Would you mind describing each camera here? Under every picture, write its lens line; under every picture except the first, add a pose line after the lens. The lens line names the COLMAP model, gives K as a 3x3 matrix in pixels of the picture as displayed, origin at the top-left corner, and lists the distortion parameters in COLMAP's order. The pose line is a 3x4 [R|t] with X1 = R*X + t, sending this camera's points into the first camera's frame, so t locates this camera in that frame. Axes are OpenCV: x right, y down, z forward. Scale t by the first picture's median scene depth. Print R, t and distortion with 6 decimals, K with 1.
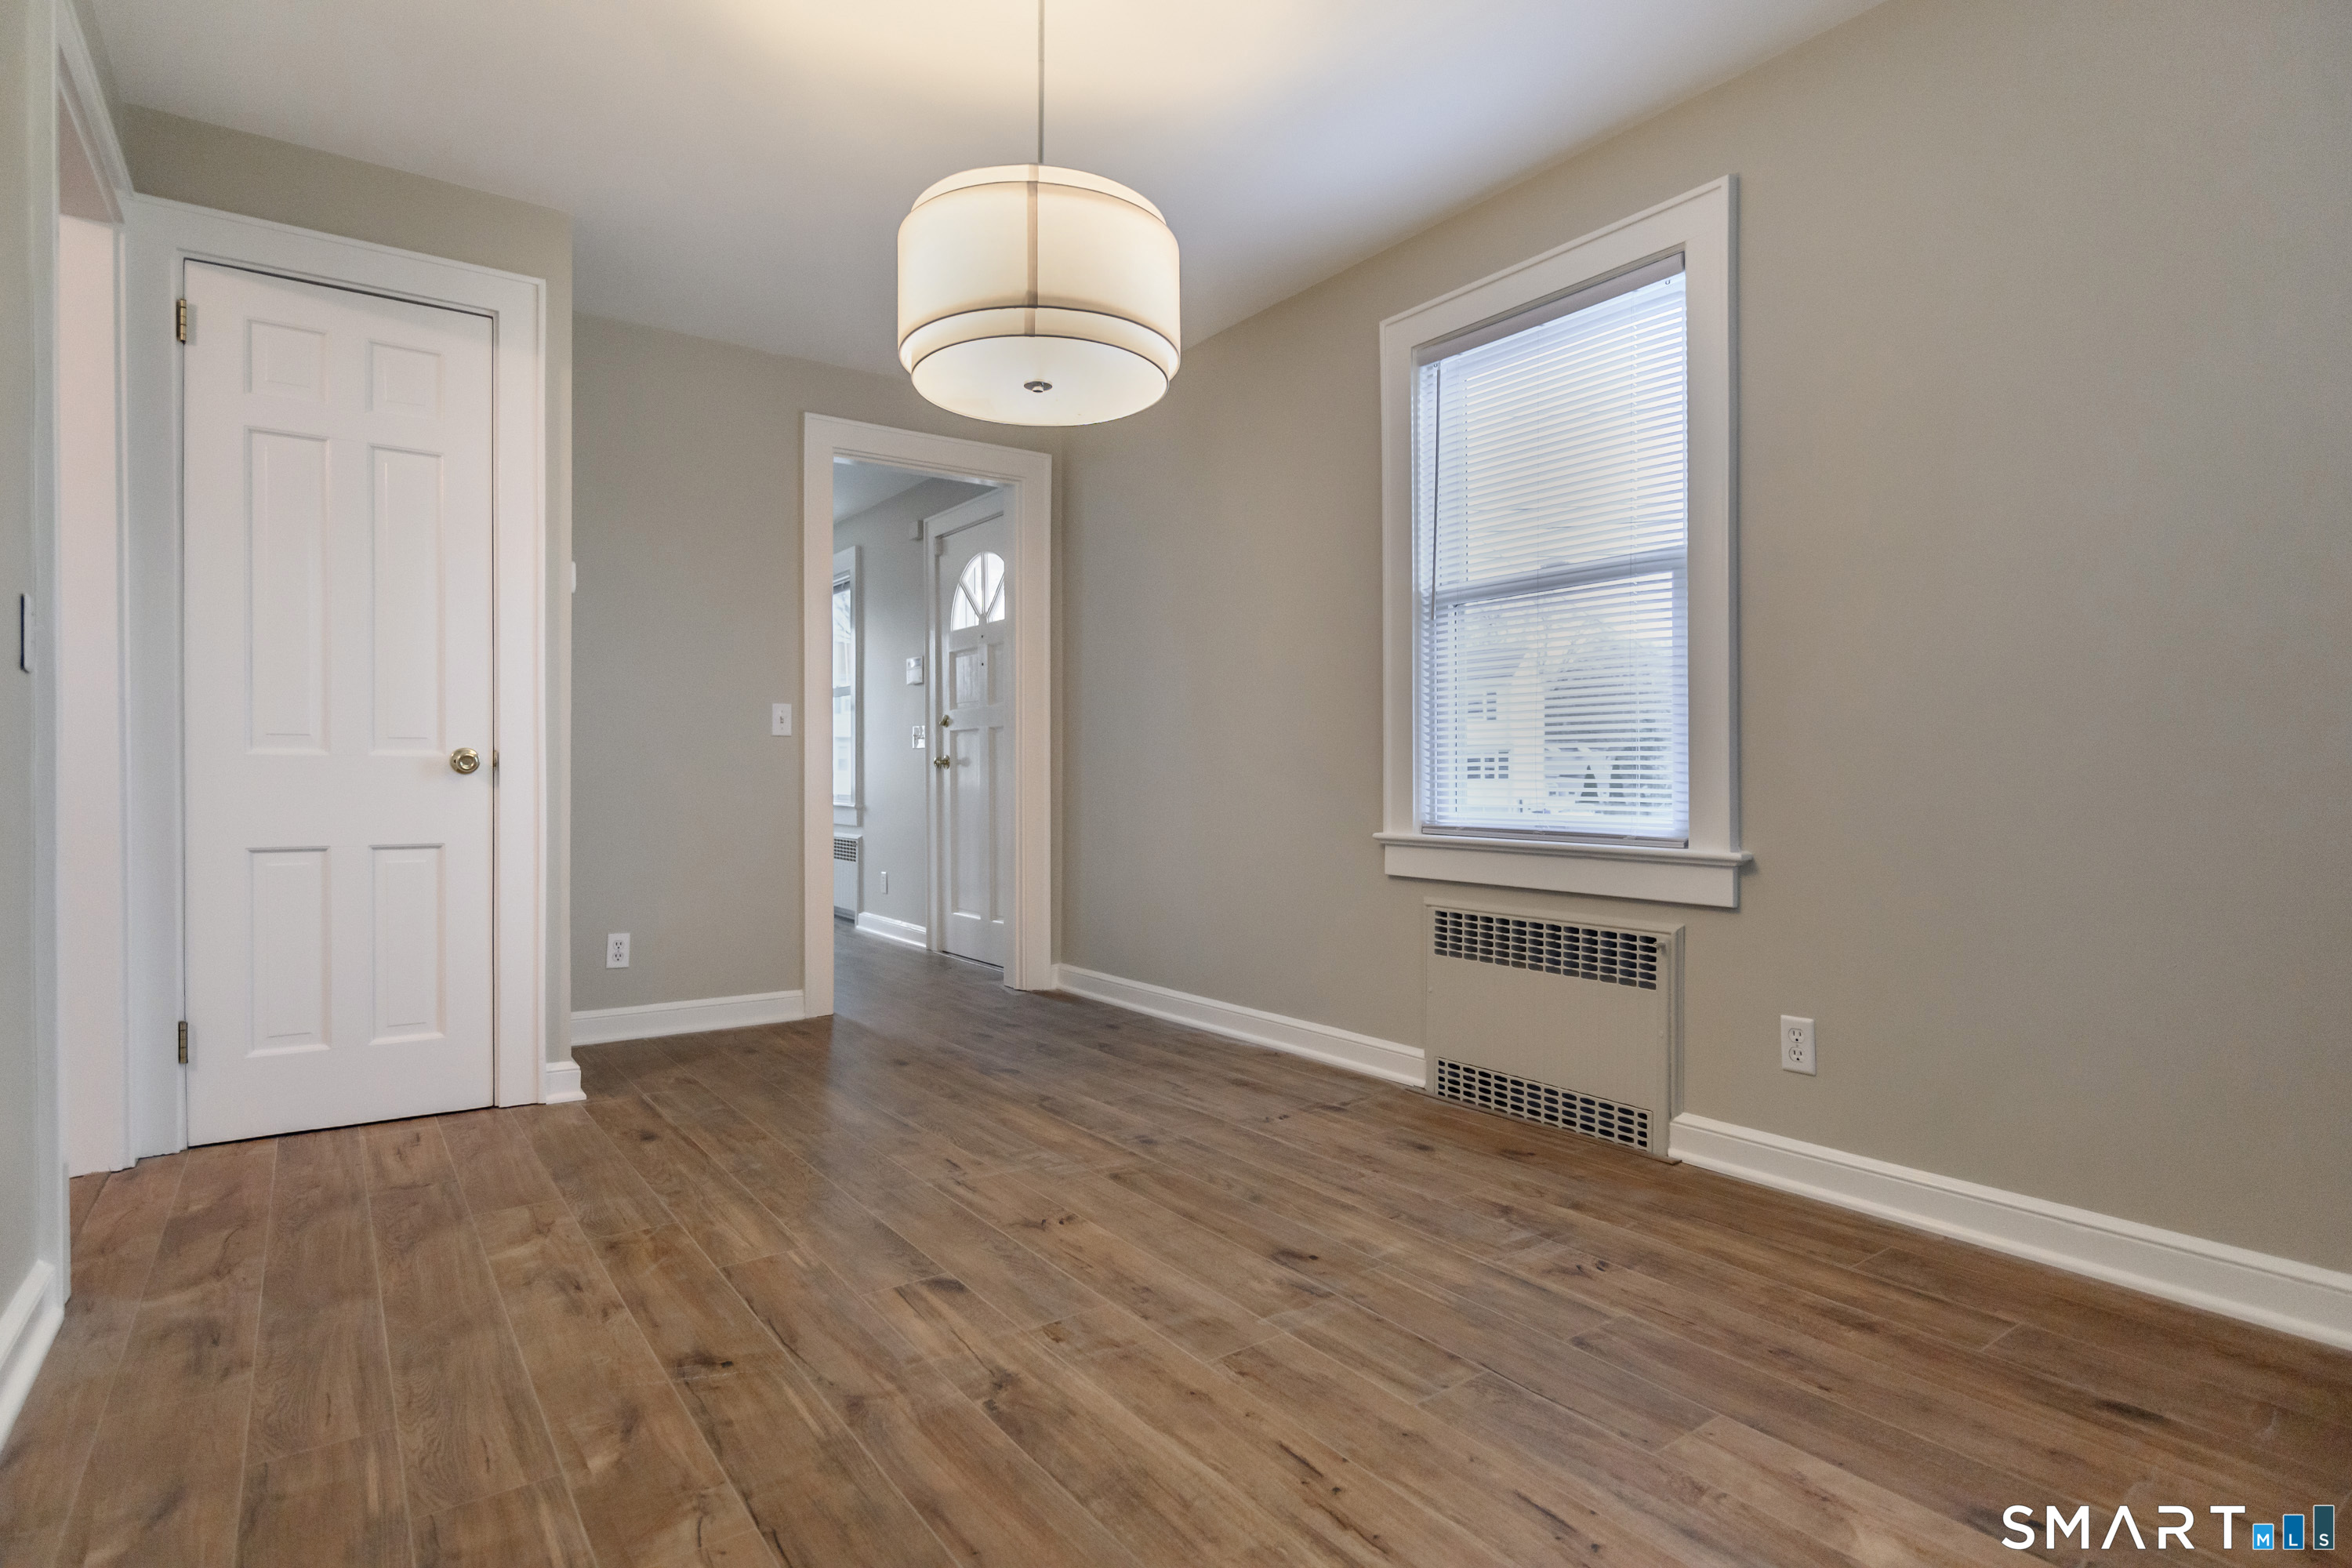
lens RADIAL K [[1194.8, 0, 1178.2], [0, 1194.8, 777.5], [0, 0, 1]] dist [-0.005526, 0.002312]
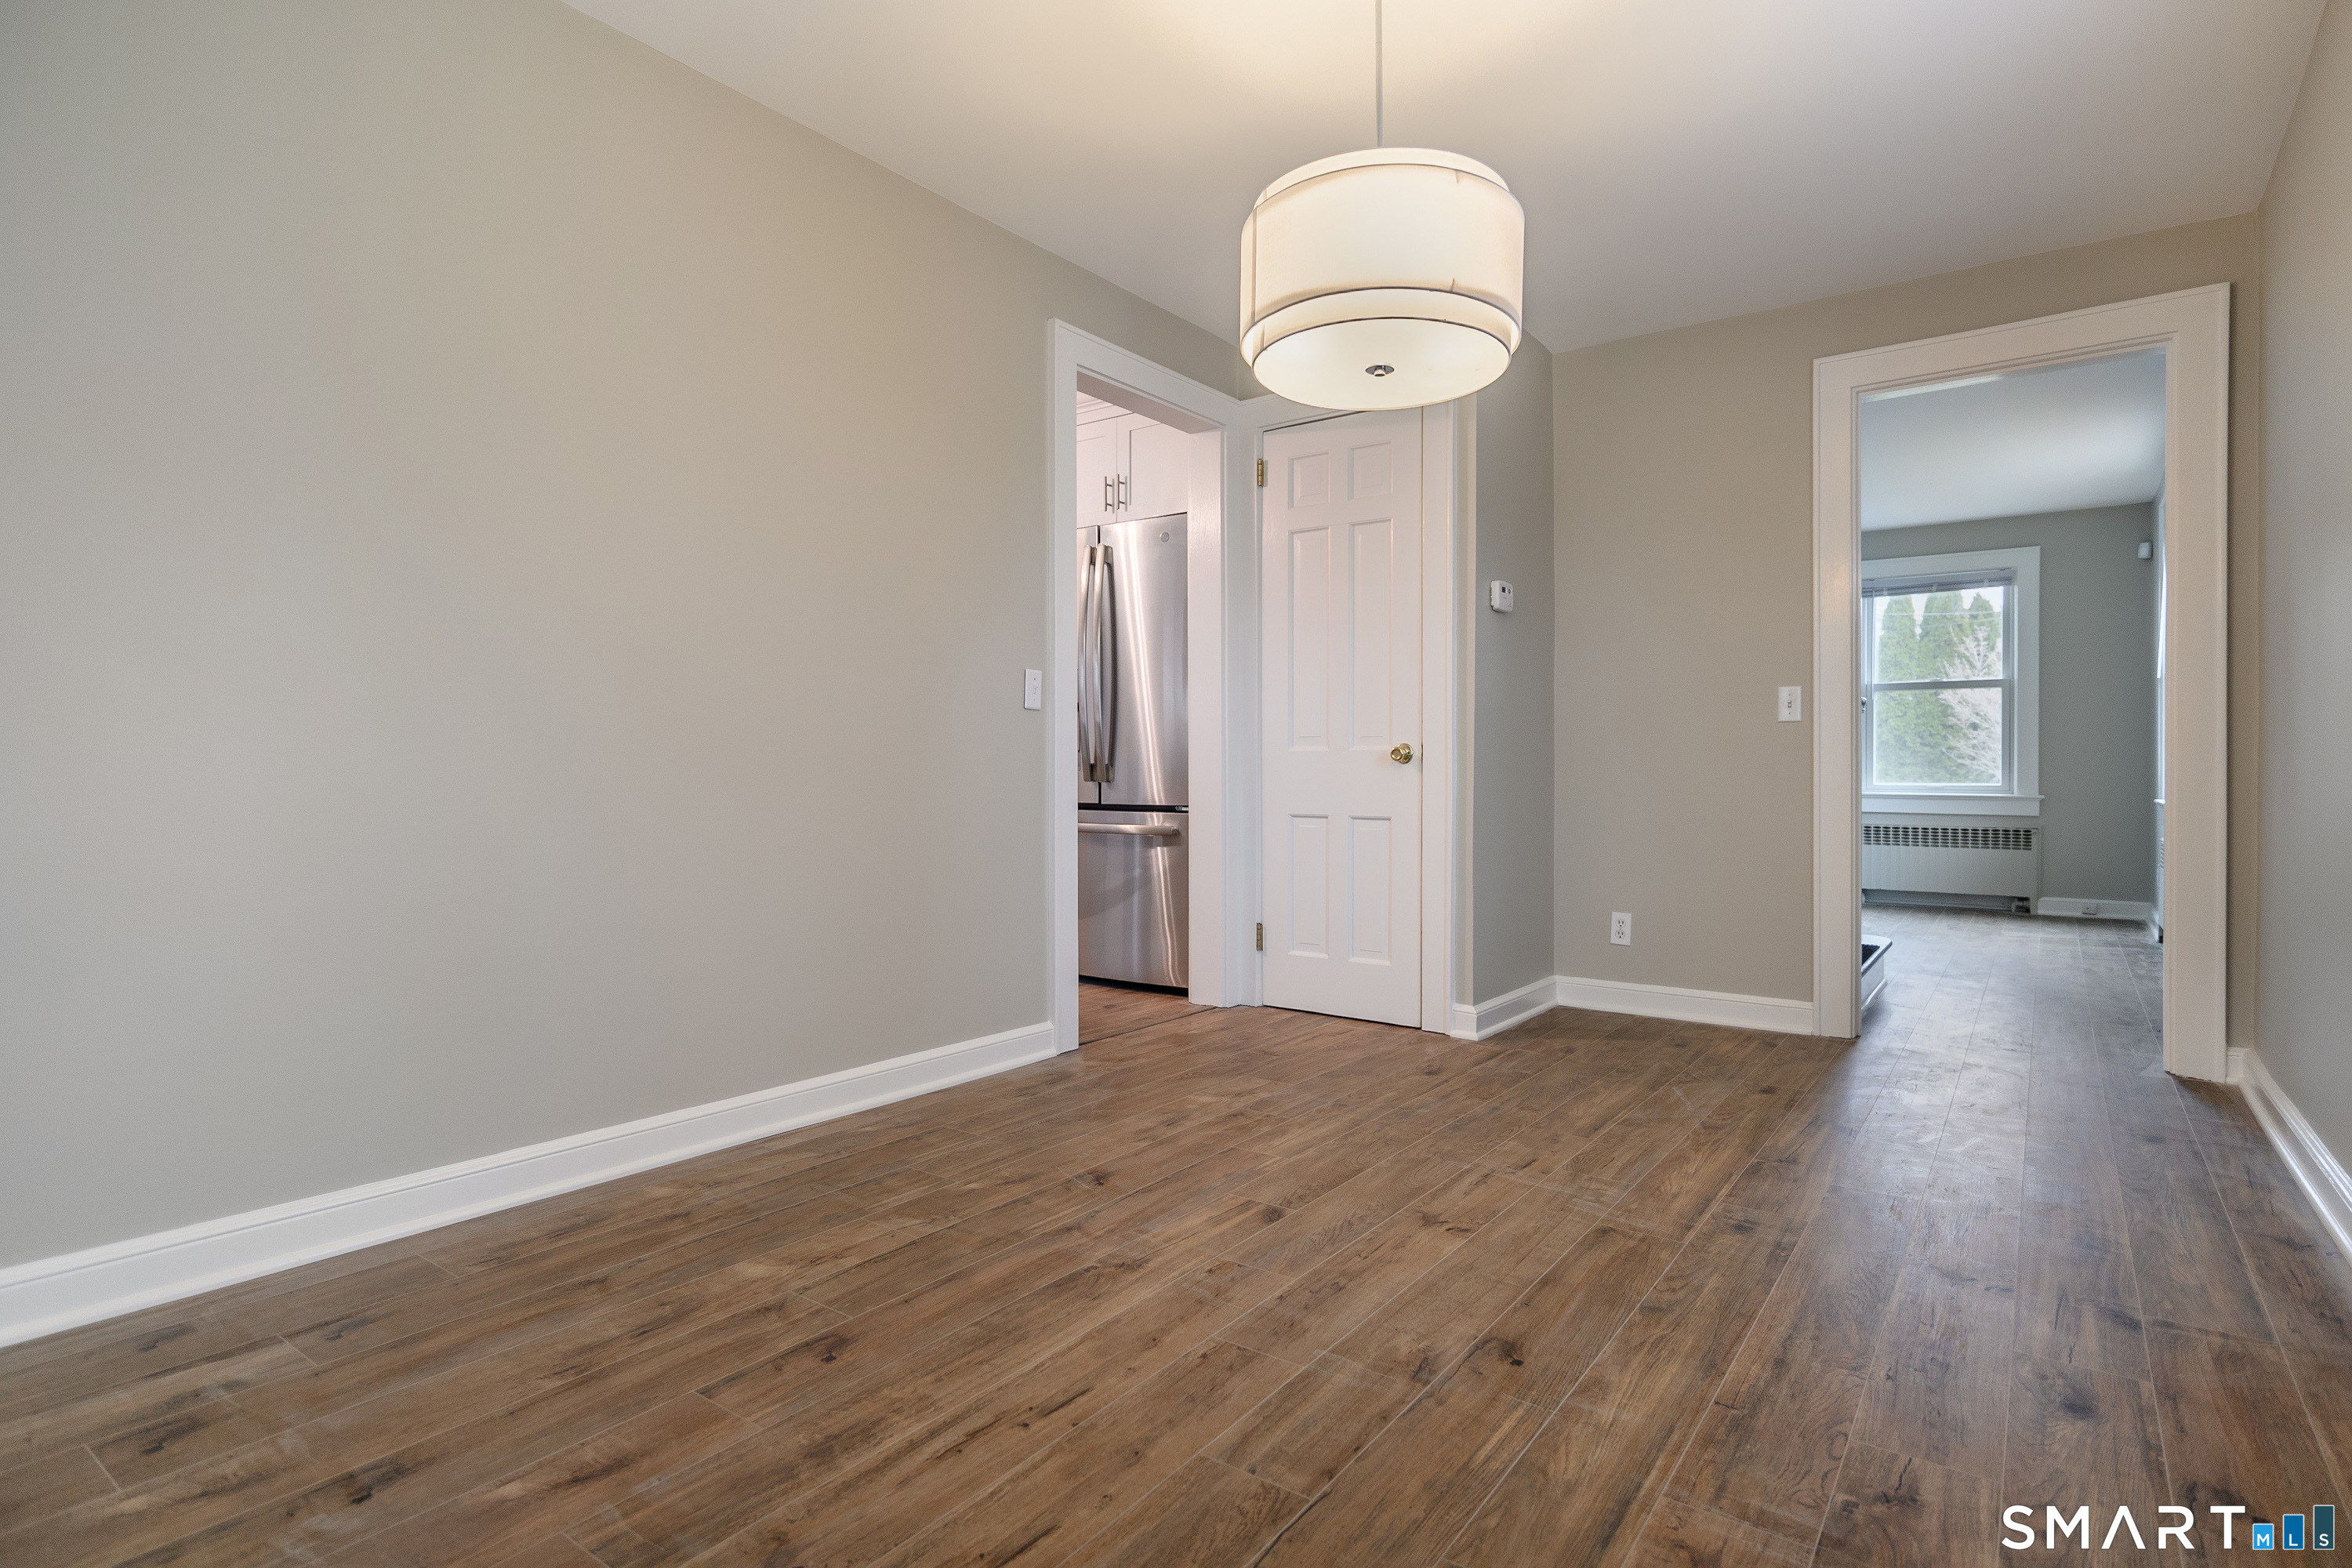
lens RADIAL K [[1194.8, 0, 1175.2], [0, 1194.8, 789.5], [0, 0, 1]] dist [-0.005526, 0.002312]
pose [[0.302104, 0.013970, -0.953173, 0.793623], [-0.000906, 0.999896, 0.014368, 0.009200], [0.953275, -0.003477, 0.302085, 0.542637]]
